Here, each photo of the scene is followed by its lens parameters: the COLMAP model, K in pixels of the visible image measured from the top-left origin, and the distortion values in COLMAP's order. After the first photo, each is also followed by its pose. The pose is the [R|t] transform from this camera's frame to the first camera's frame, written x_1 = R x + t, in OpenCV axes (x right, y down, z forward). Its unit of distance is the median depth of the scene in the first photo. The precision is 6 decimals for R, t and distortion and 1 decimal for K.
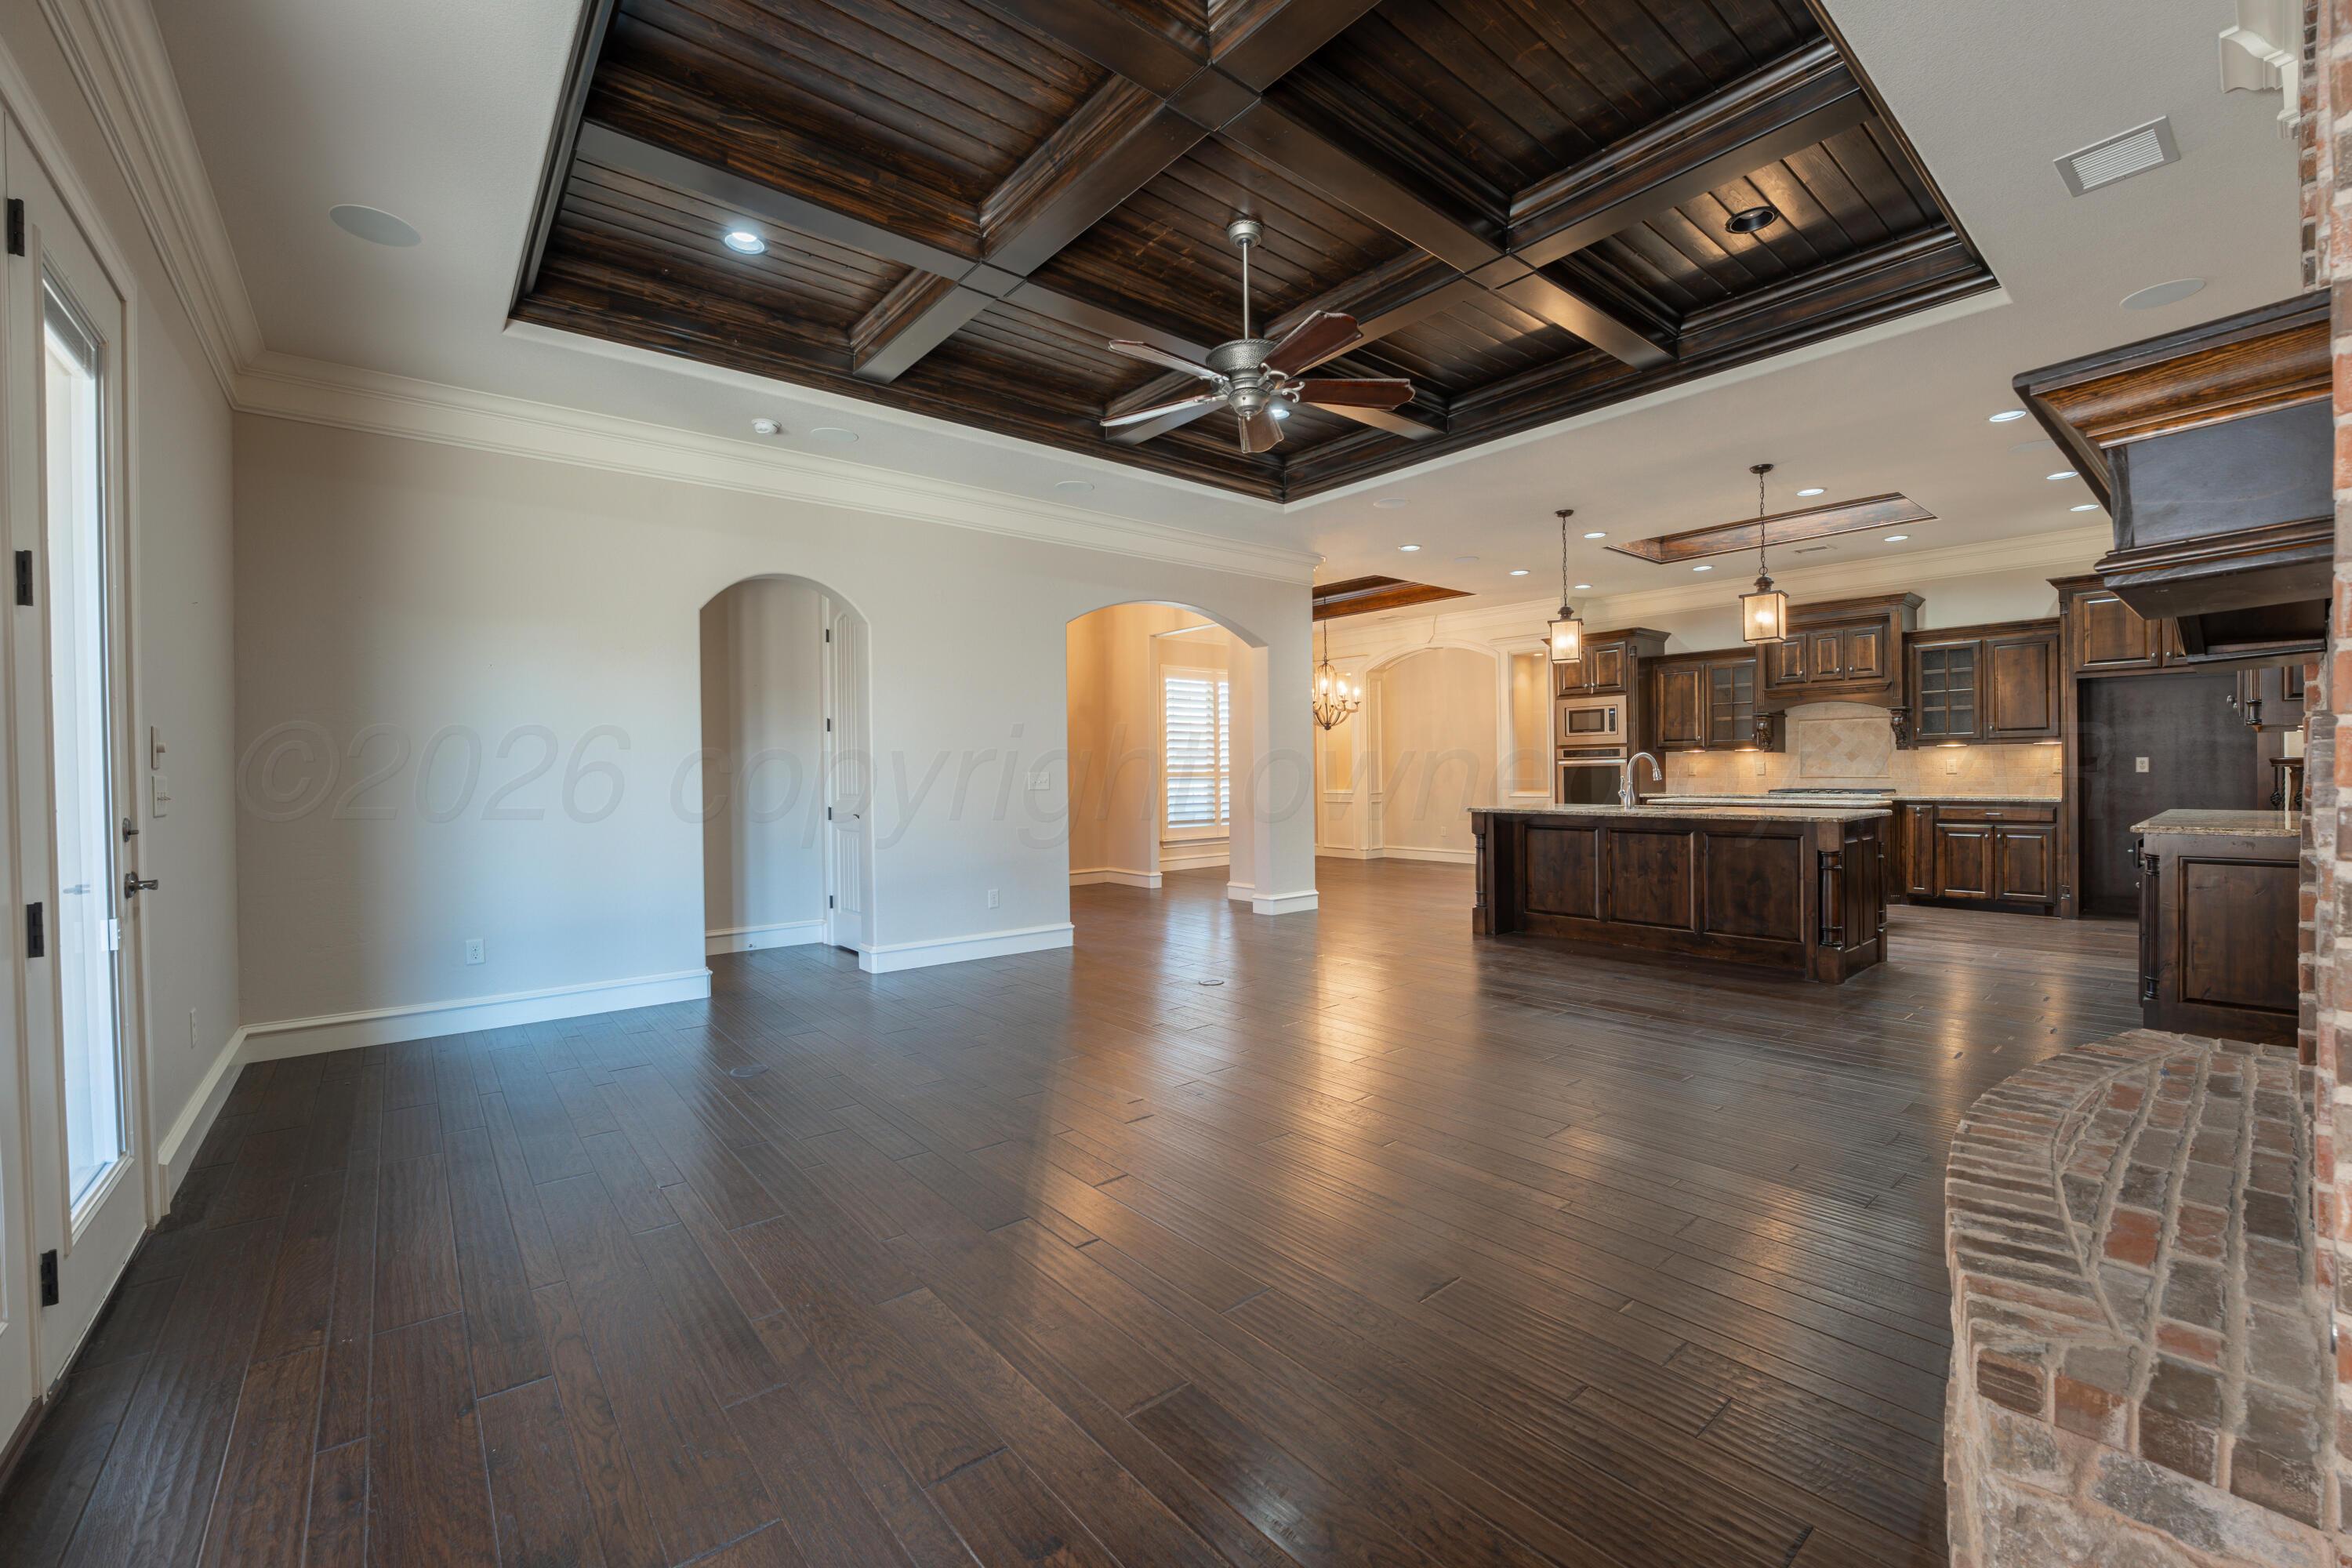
lens RADIAL K [[967.6, 0, 1167.5], [0, 967.6, 783.0], [0, 0, 1]] dist [-0.039481, 0.006882]
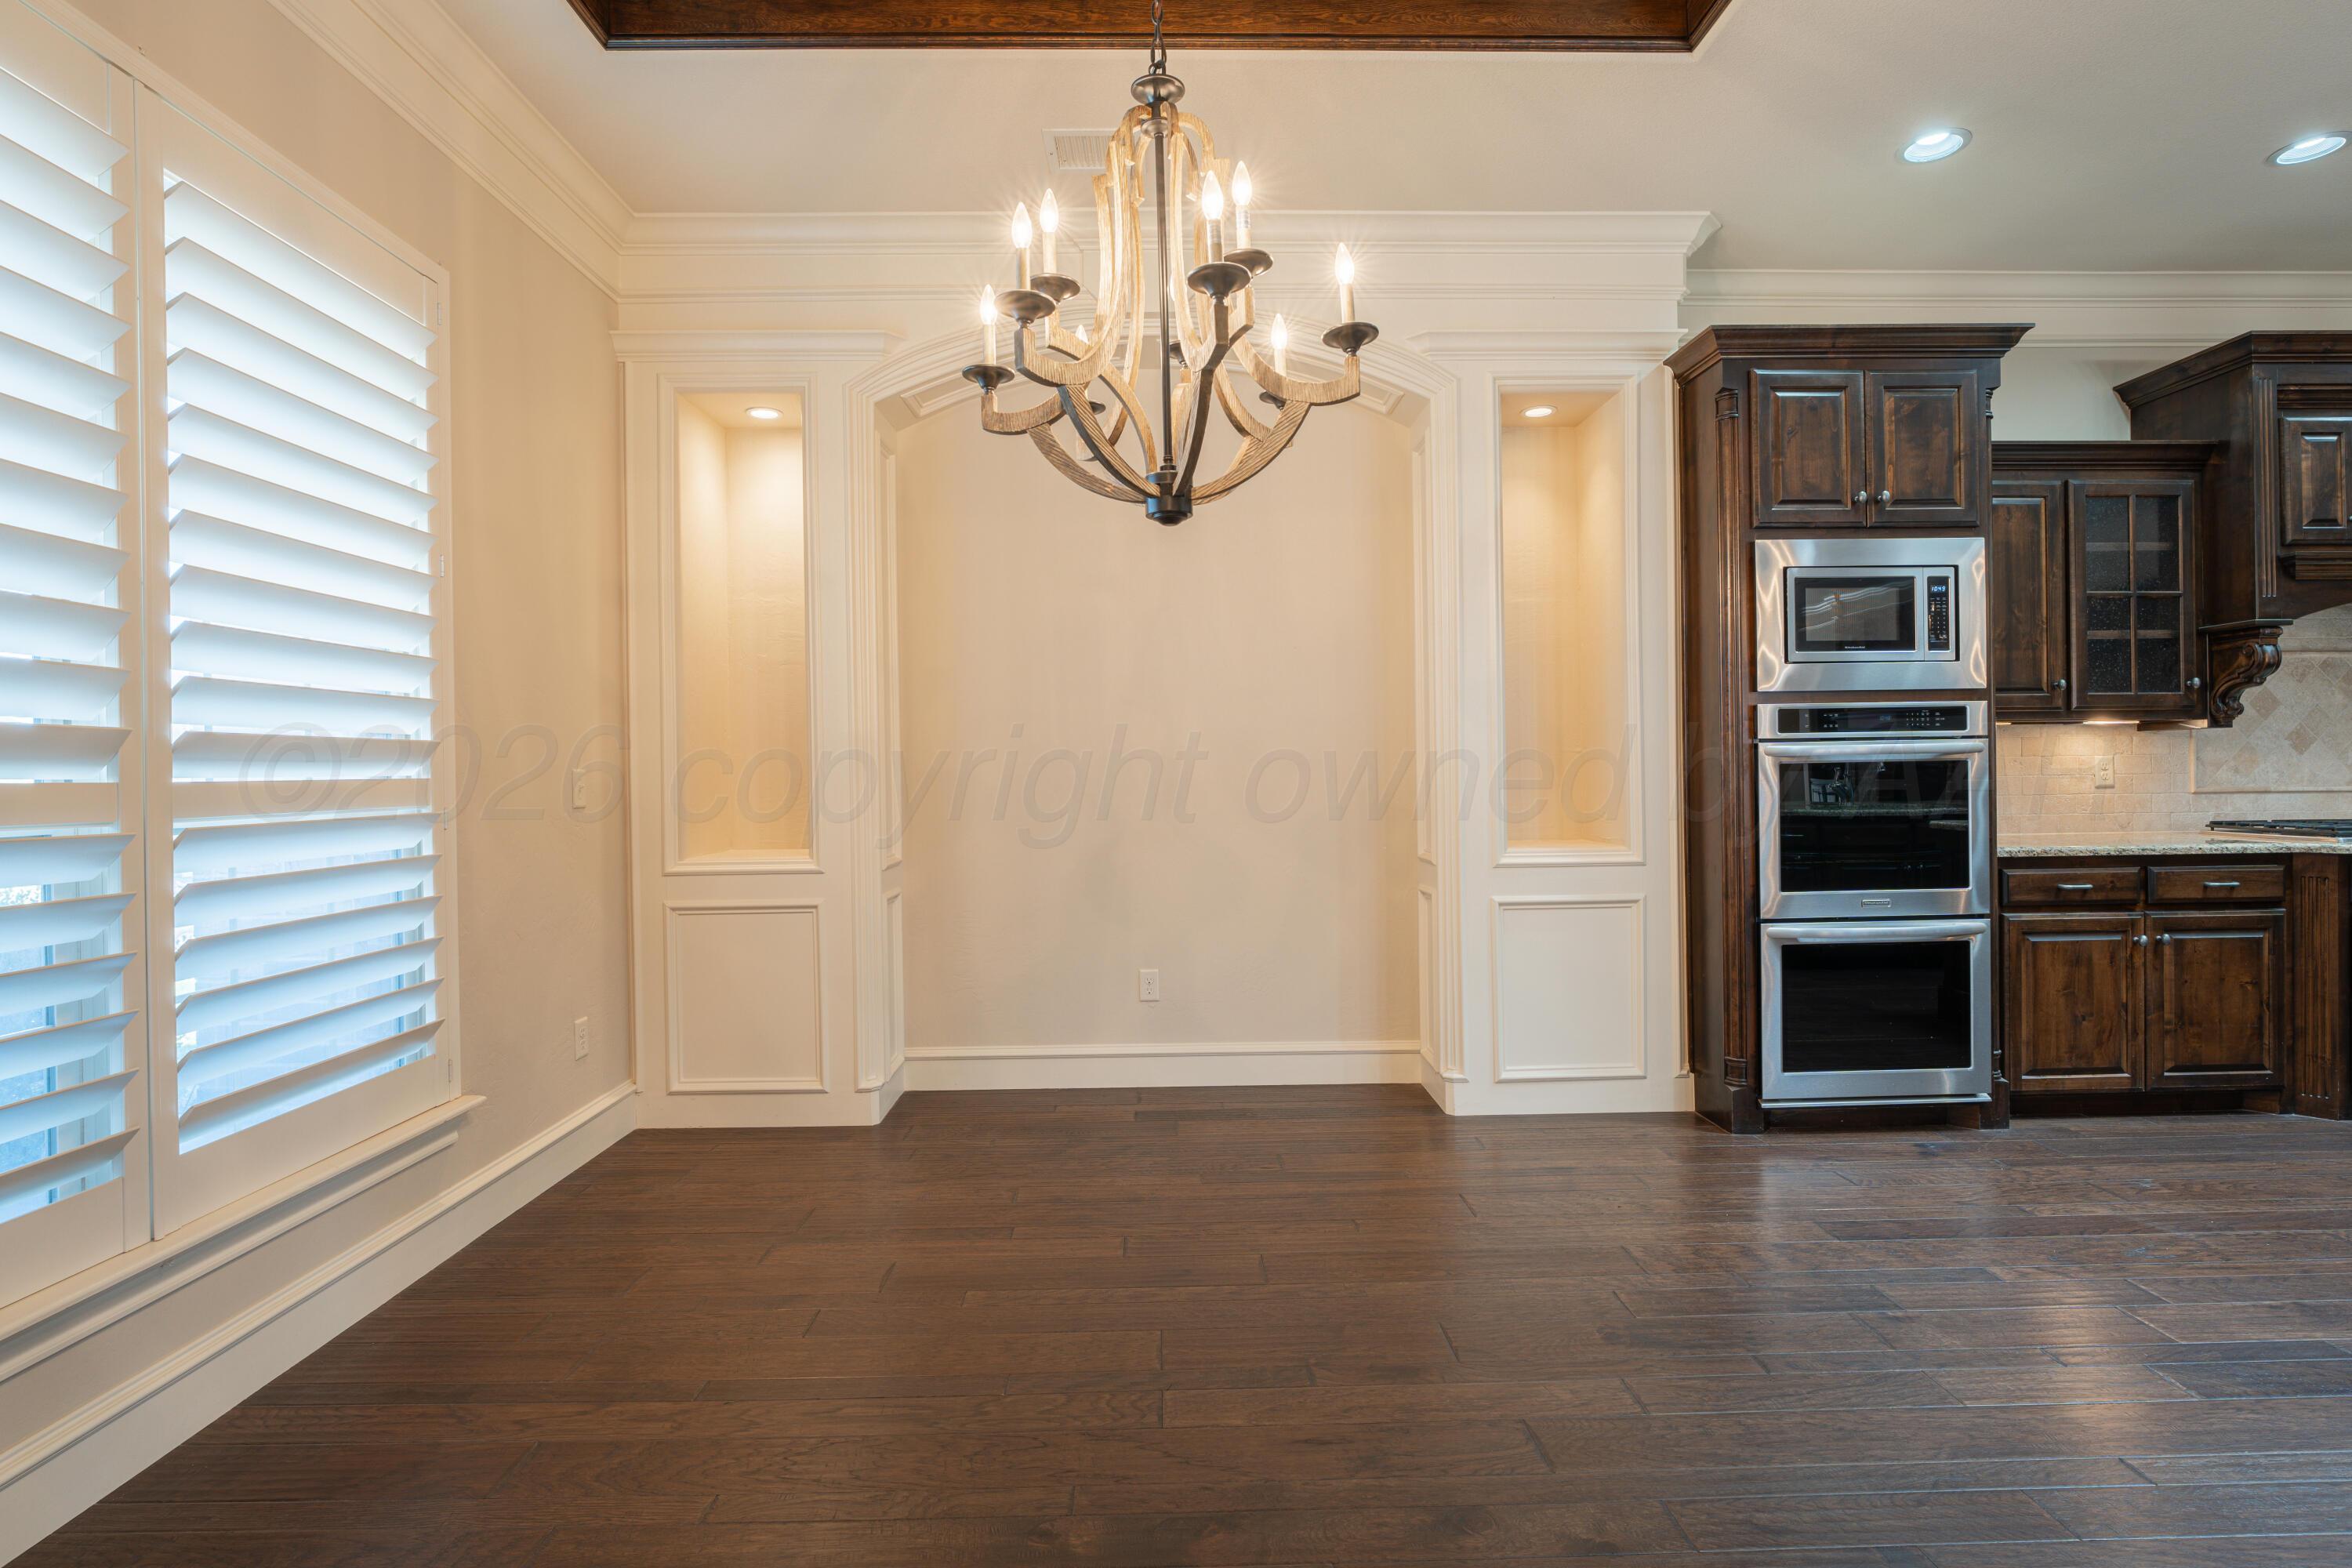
lens RADIAL K [[1135.5, 0, 1208.0], [0, 1135.5, 781.4], [0, 0, 1]] dist [-0.003591, 0.000003]
pose [[0.611383, 0.003117, 0.791329, 0.026187], [0.012901, 0.999820, -0.013905, -0.009682], [-0.791230, 0.018710, 0.611232, 1.069967]]
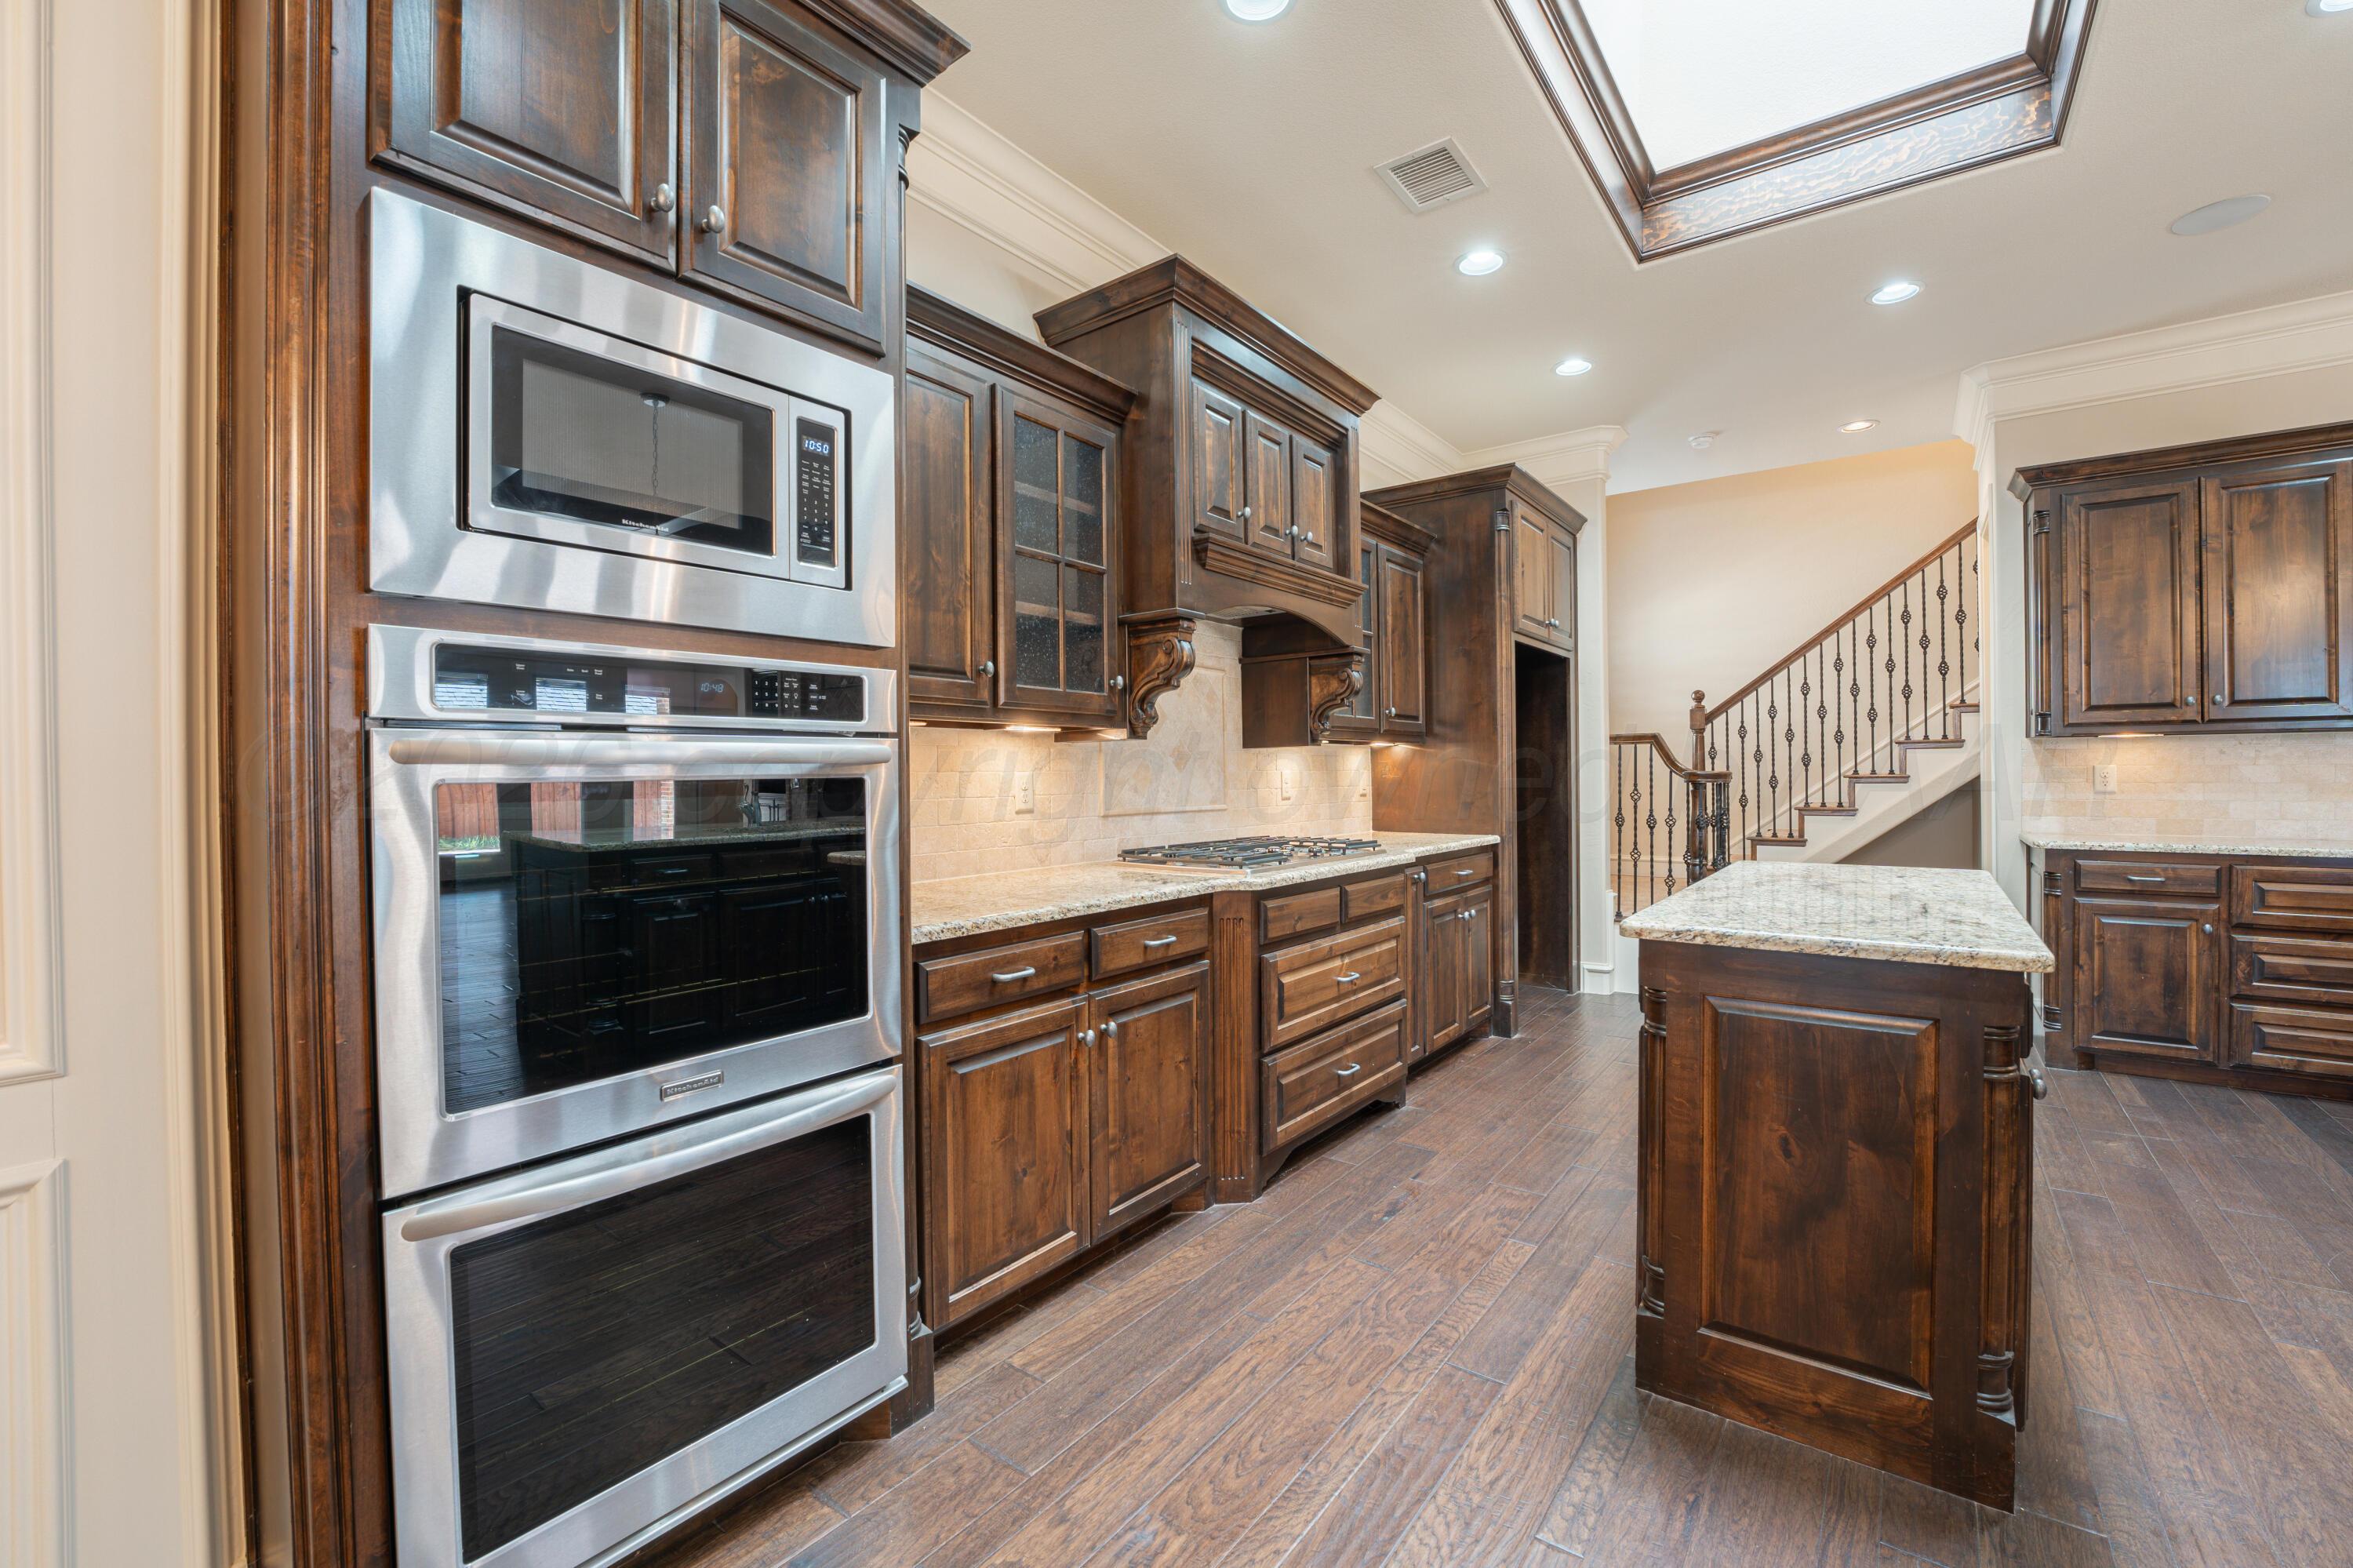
lens RADIAL K [[968.1, 0, 1169.4], [0, 968.1, 776.0], [0, 0, 1]] dist [-0.039481, 0.006882]
pose [[-0.216671, 0.015349, 0.976124, 0.323463], [0.023335, 0.999672, -0.010540, -0.016558], [-0.975966, 0.020494, -0.216958, 1.086031]]
